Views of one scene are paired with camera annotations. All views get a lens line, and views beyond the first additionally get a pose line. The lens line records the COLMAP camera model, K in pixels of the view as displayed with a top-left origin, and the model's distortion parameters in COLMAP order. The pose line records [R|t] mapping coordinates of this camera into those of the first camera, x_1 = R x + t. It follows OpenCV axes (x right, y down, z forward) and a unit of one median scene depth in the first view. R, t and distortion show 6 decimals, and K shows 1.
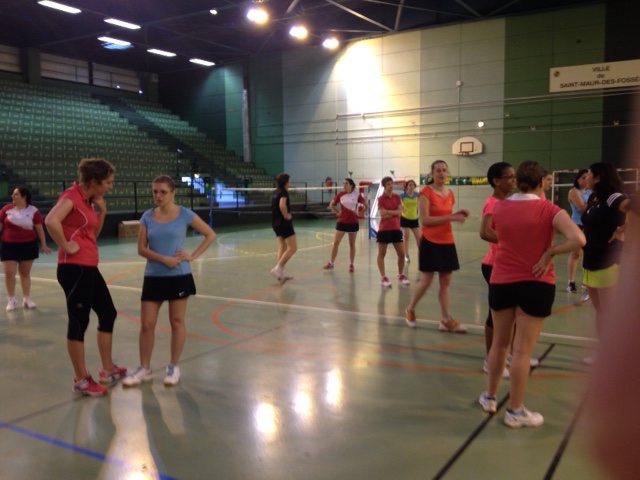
lens RADIAL K [[598.8, 0, 320.0], [0, 598.8, 240.0], [0, 0, 1]] dist [0.161300, -0.324240]
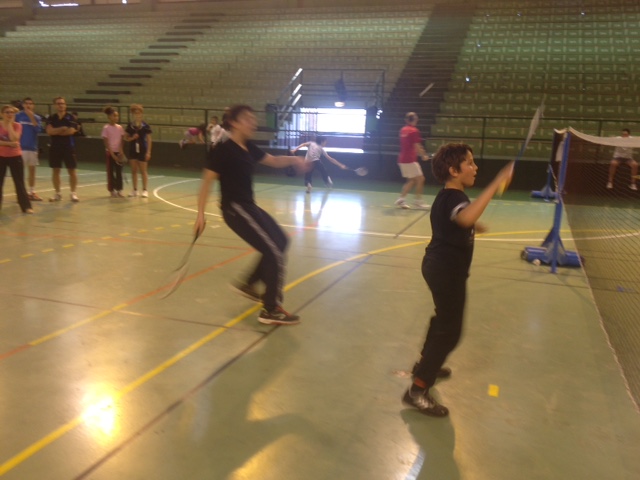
lens RADIAL K [[597.0, 0, 320.0], [0, 597.0, 240.0], [0, 0, 1]] dist [0.086420, -0.155653]
pose [[0.239736, 0.204697, -0.949013, 0.235966], [-0.119290, 0.976323, 0.180453, -0.036209], [0.963481, 0.069947, 0.258478, 0.391096]]
